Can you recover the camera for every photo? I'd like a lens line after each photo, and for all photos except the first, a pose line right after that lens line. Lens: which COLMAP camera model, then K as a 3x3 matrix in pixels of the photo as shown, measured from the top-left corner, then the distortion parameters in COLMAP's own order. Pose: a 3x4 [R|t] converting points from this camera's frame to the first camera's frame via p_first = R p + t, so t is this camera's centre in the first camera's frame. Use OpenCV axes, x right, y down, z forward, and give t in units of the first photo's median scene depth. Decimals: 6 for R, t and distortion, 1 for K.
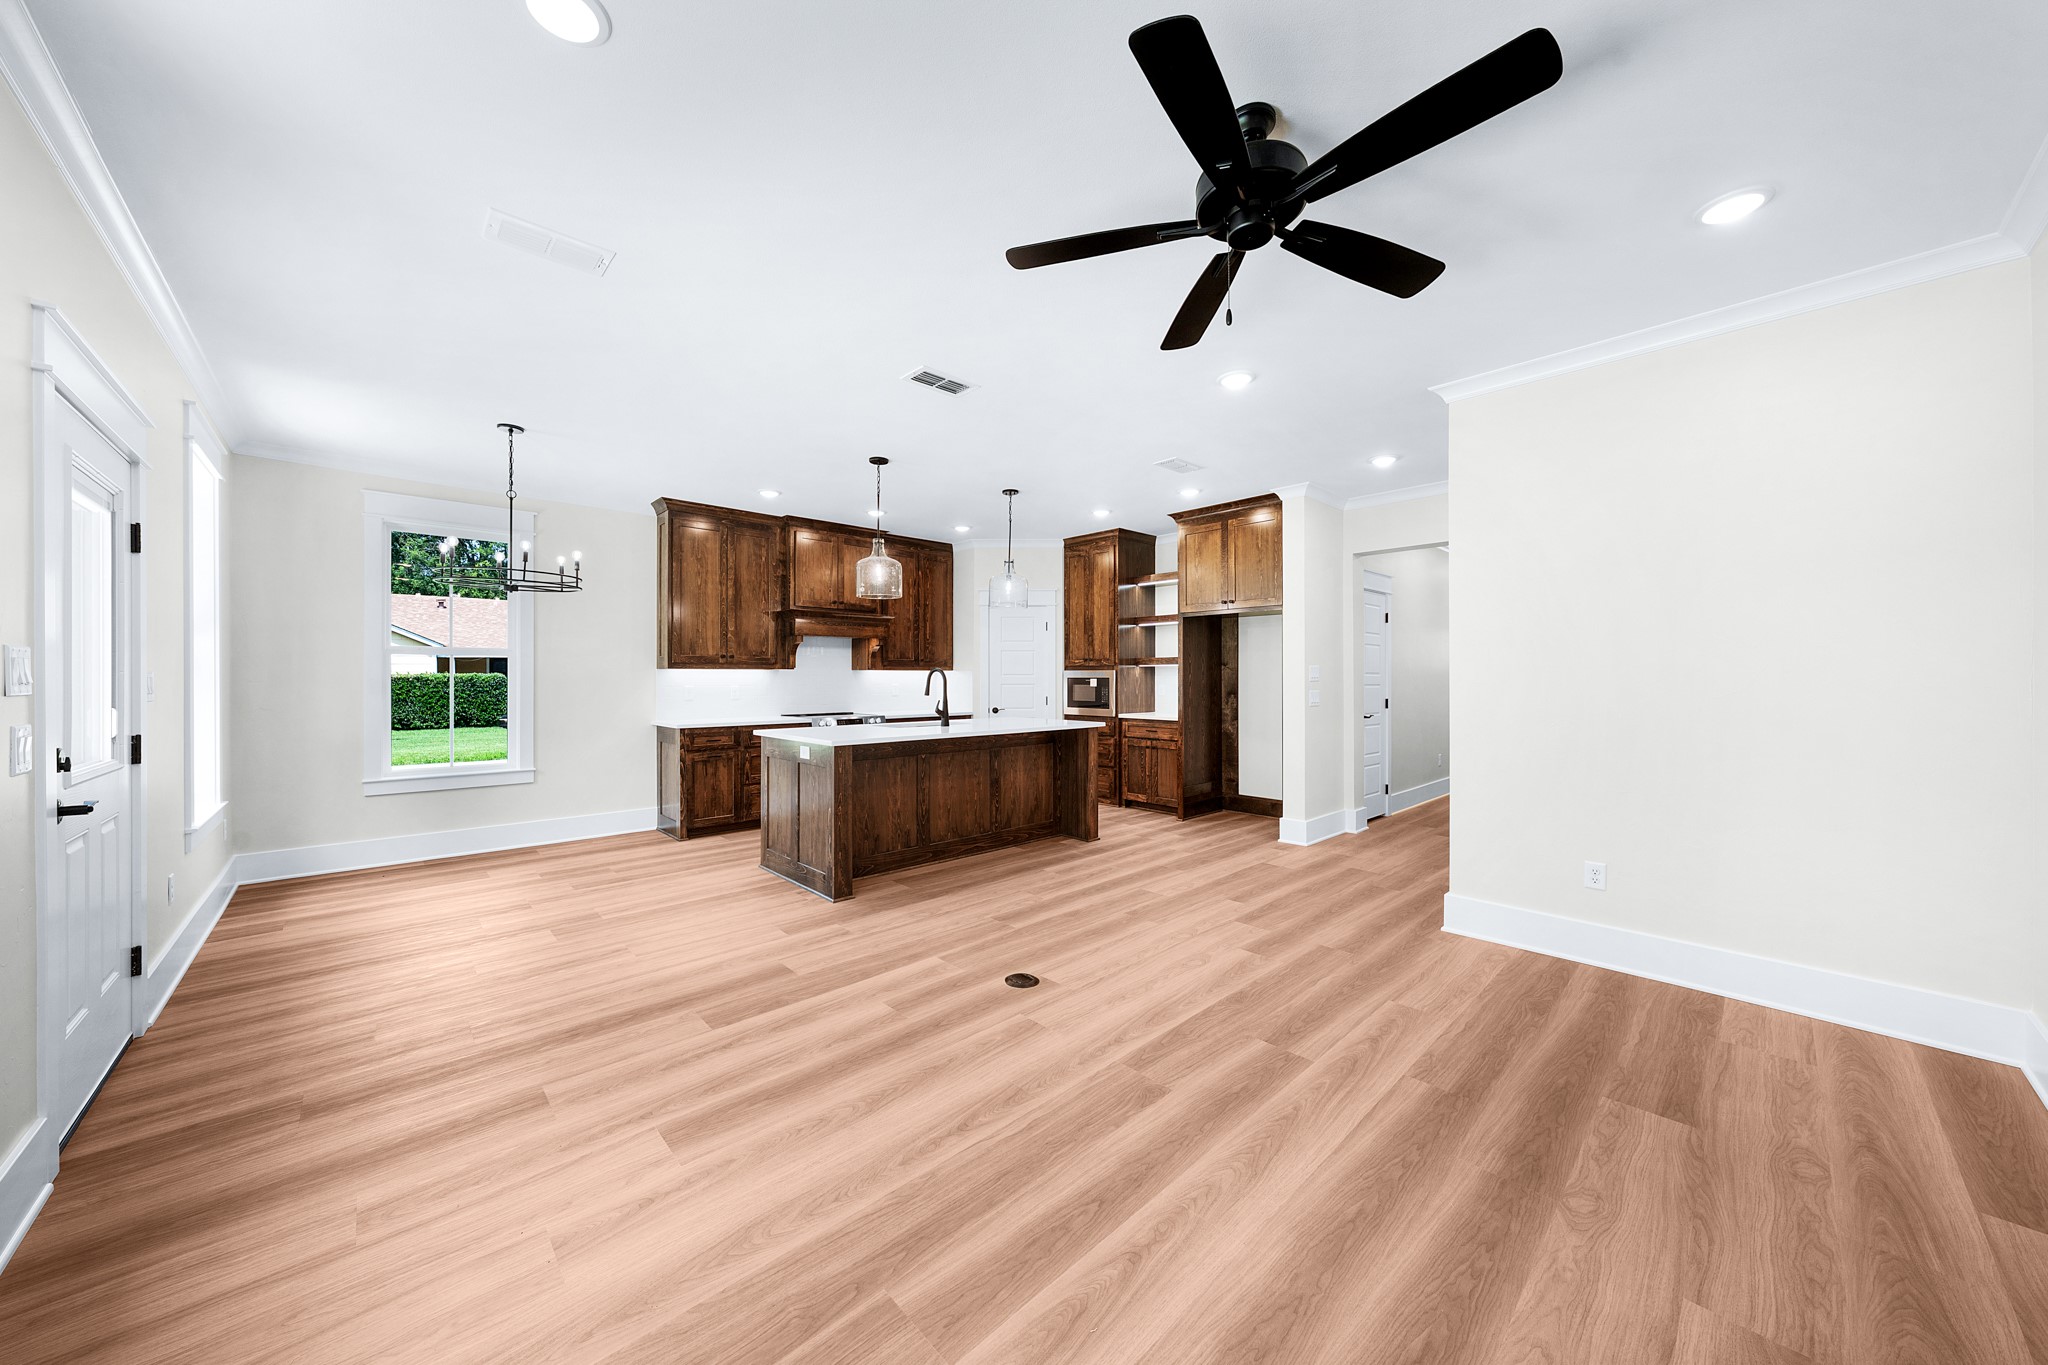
lens RADIAL K [[701.0, 0, 1013.8], [0, 701.0, 672.1], [0, 0, 1]] dist [0.000073, -0.000151]
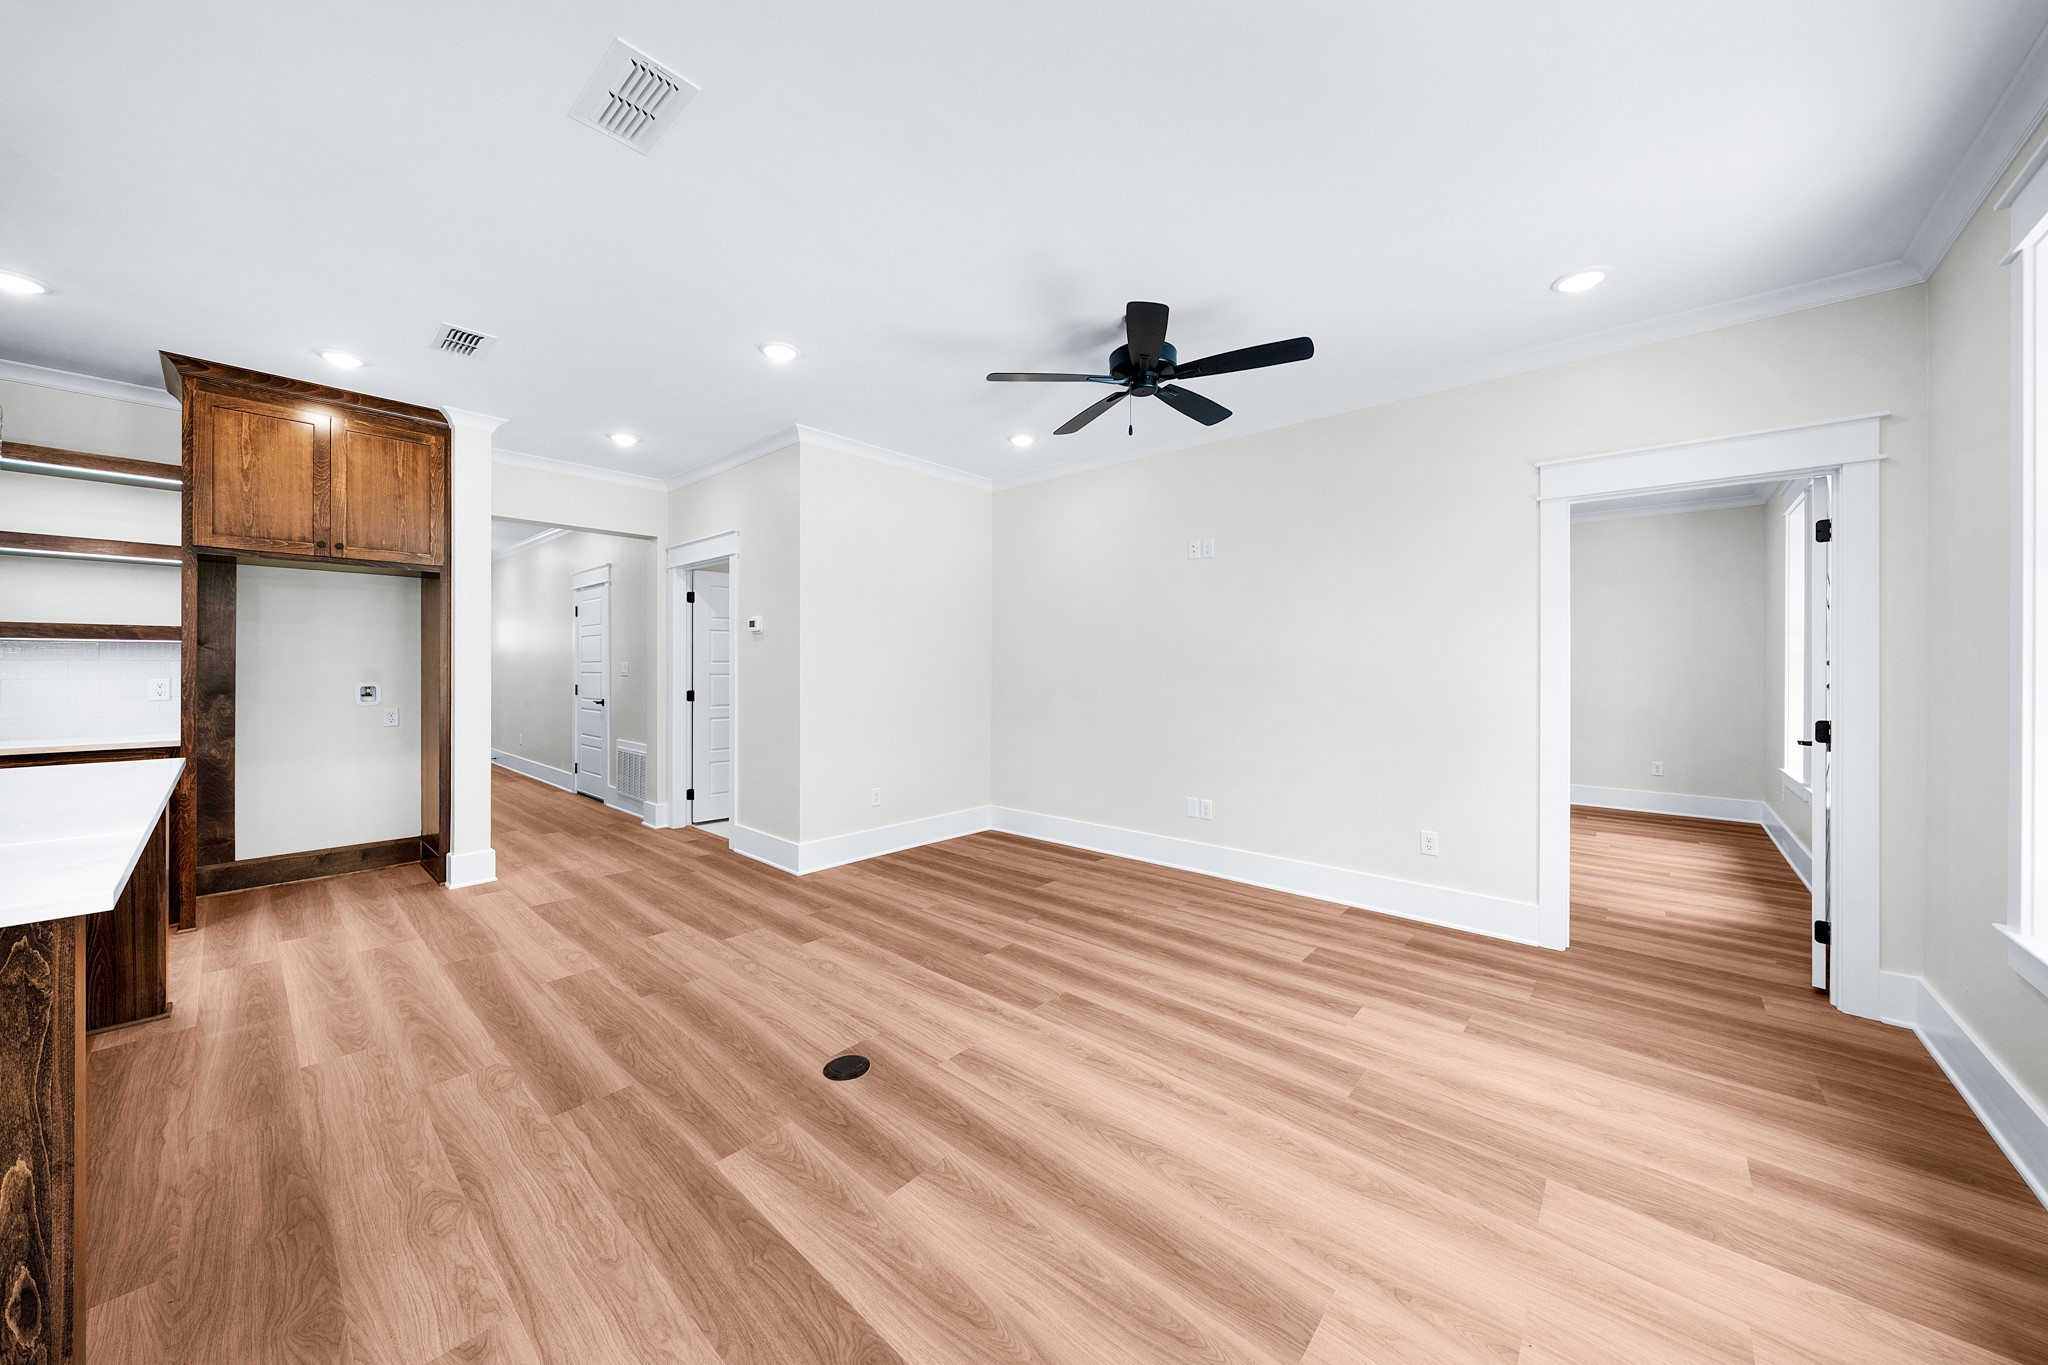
lens RADIAL K [[708.0, 0, 1014.7], [0, 708.0, 666.9], [0, 0, 1]] dist [0.000037, -0.000064]
pose [[-0.093609, 0.000126, 0.995609, -0.689314], [-0.009732, 0.999952, -0.001042, 0.006790], [-0.995561, -0.009787, -0.093603, 0.806654]]
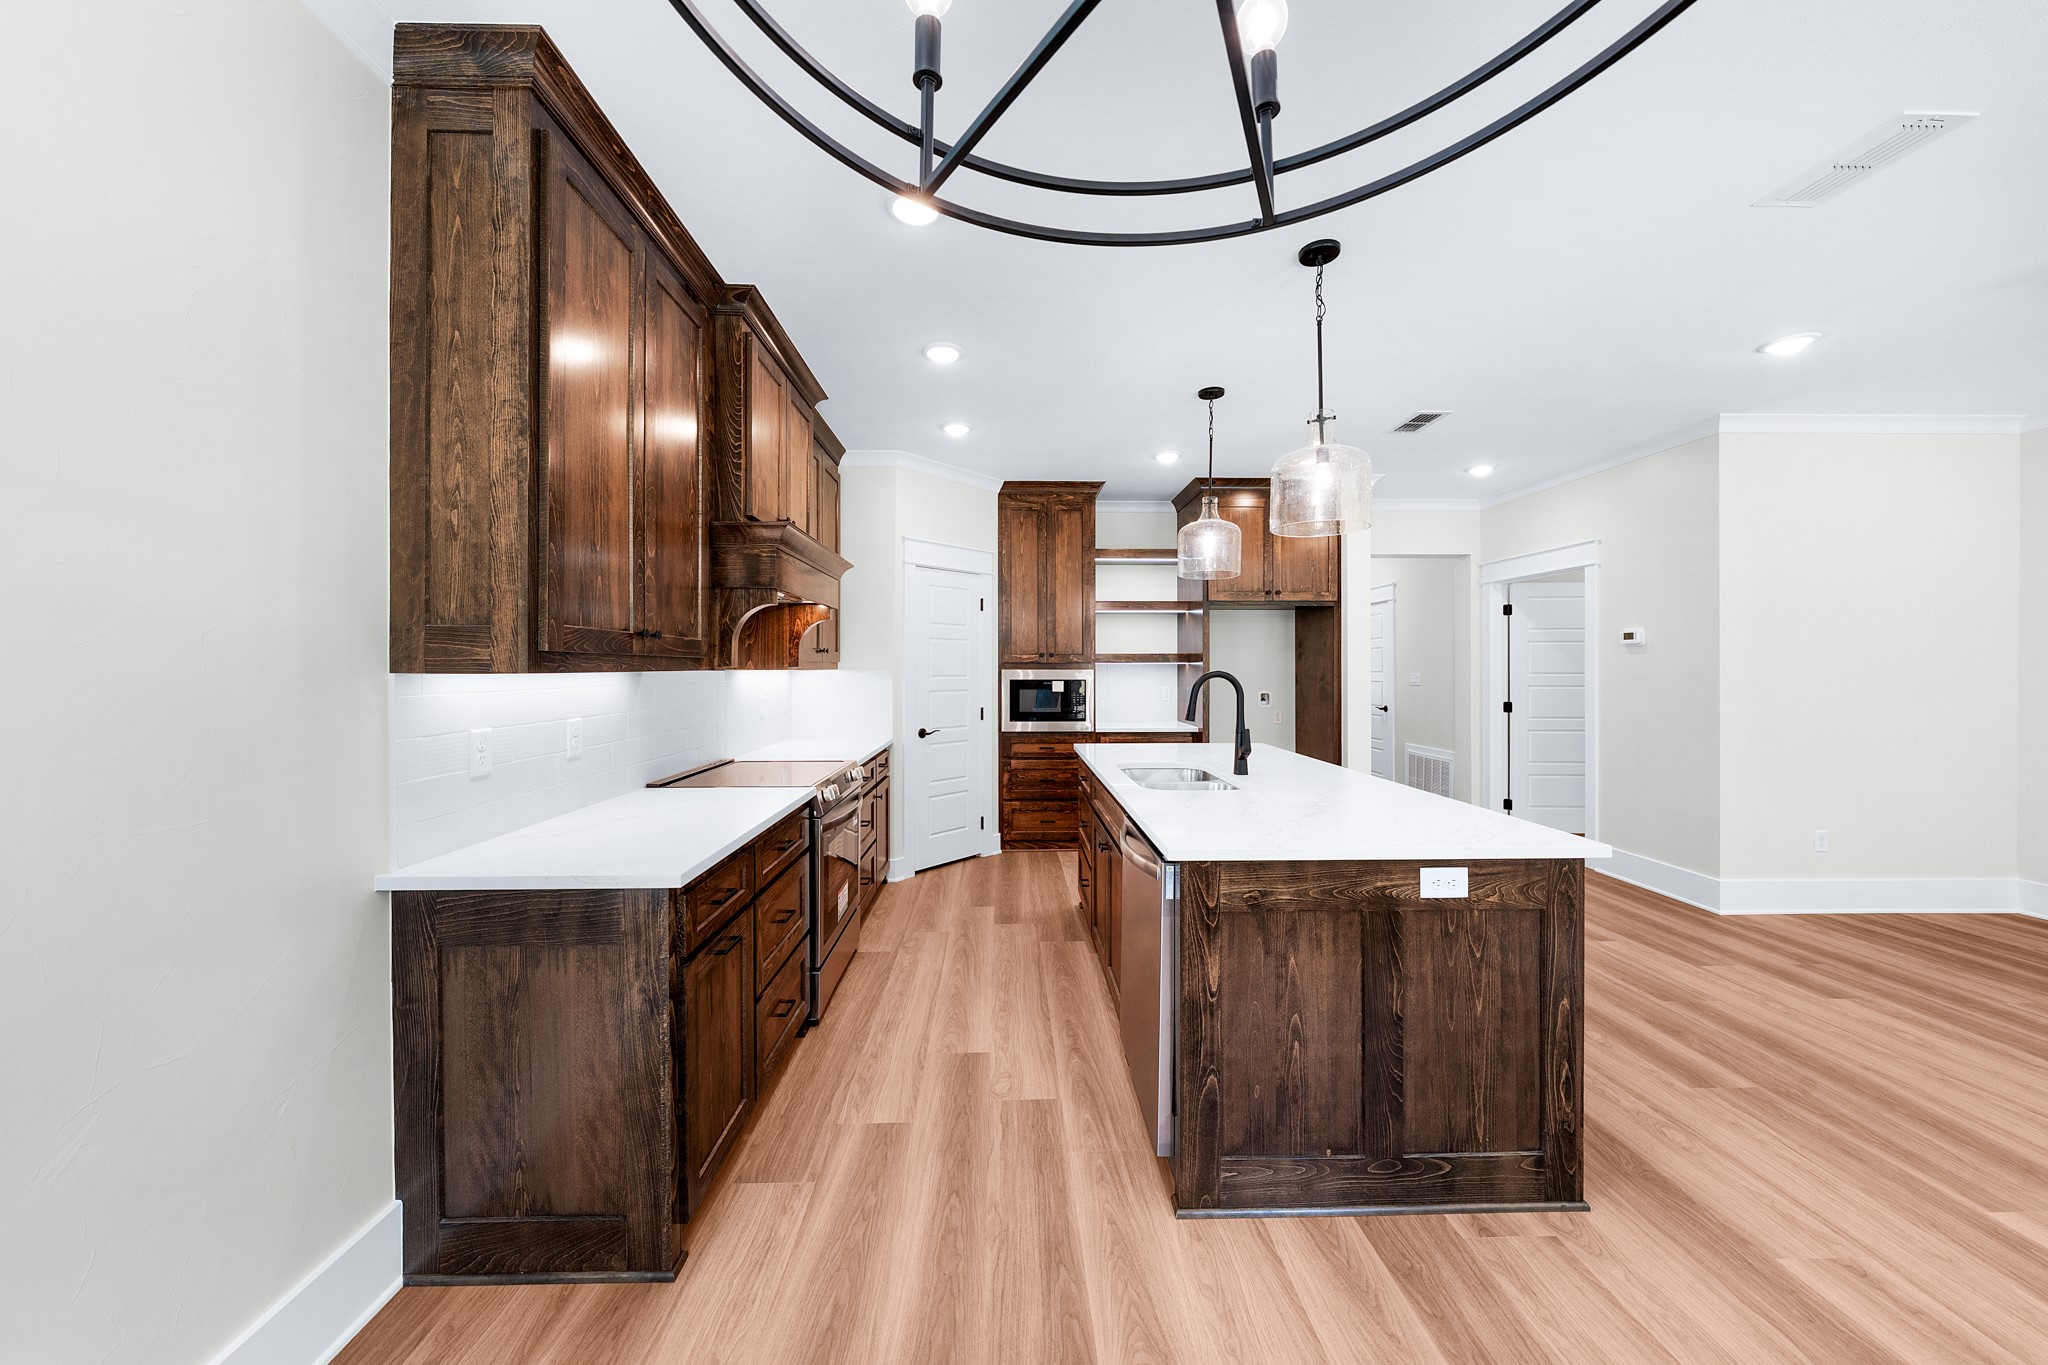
lens RADIAL K [[701.0, 0, 1013.8], [0, 701.0, 672.1], [0, 0, 1]] dist [0.000073, -0.000151]
pose [[0.662952, -0.005537, 0.748641, -1.007722], [-0.004666, 0.999923, 0.011527, -0.017698], [-0.748647, -0.011134, 0.662875, 1.194106]]
